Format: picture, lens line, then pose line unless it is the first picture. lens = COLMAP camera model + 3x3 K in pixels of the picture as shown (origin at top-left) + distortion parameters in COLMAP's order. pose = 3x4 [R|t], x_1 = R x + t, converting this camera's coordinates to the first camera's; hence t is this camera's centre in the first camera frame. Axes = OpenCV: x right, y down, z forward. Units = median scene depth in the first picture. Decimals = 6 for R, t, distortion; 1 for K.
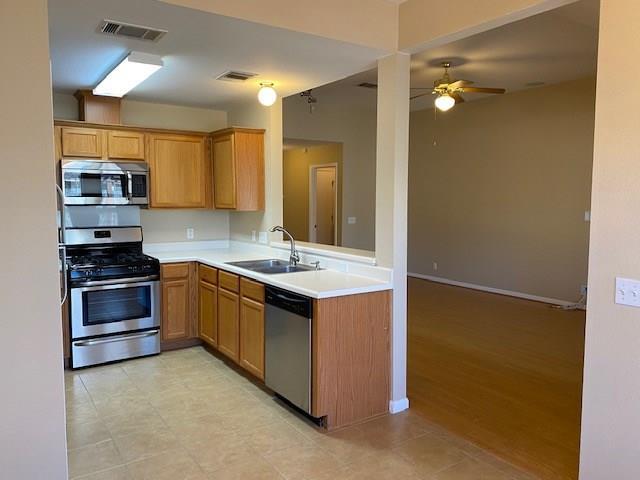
lens RADIAL K [[488.4, 0, 315.1], [0, 488.4, 235.3], [0, 0, 1]] dist [0.071097, -0.086320]
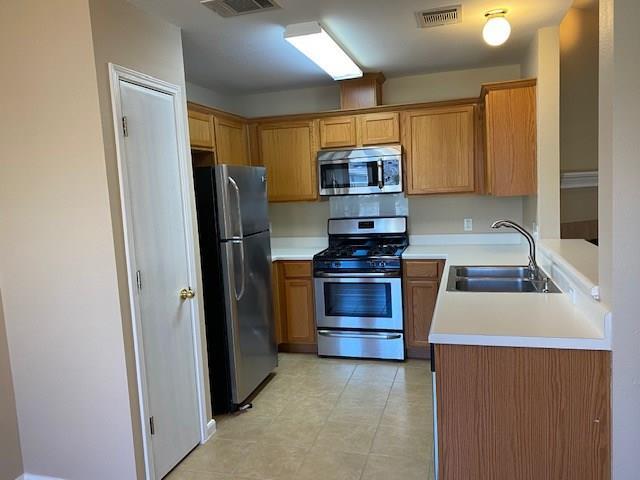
lens RADIAL K [[488.4, 0, 315.1], [0, 488.4, 235.3], [0, 0, 1]] dist [0.071097, -0.086320]
pose [[0.641827, 0.035491, -0.766027, 0.257518], [-0.007129, 0.999161, 0.040319, -0.020196], [0.766816, -0.020417, 0.641542, 0.322673]]
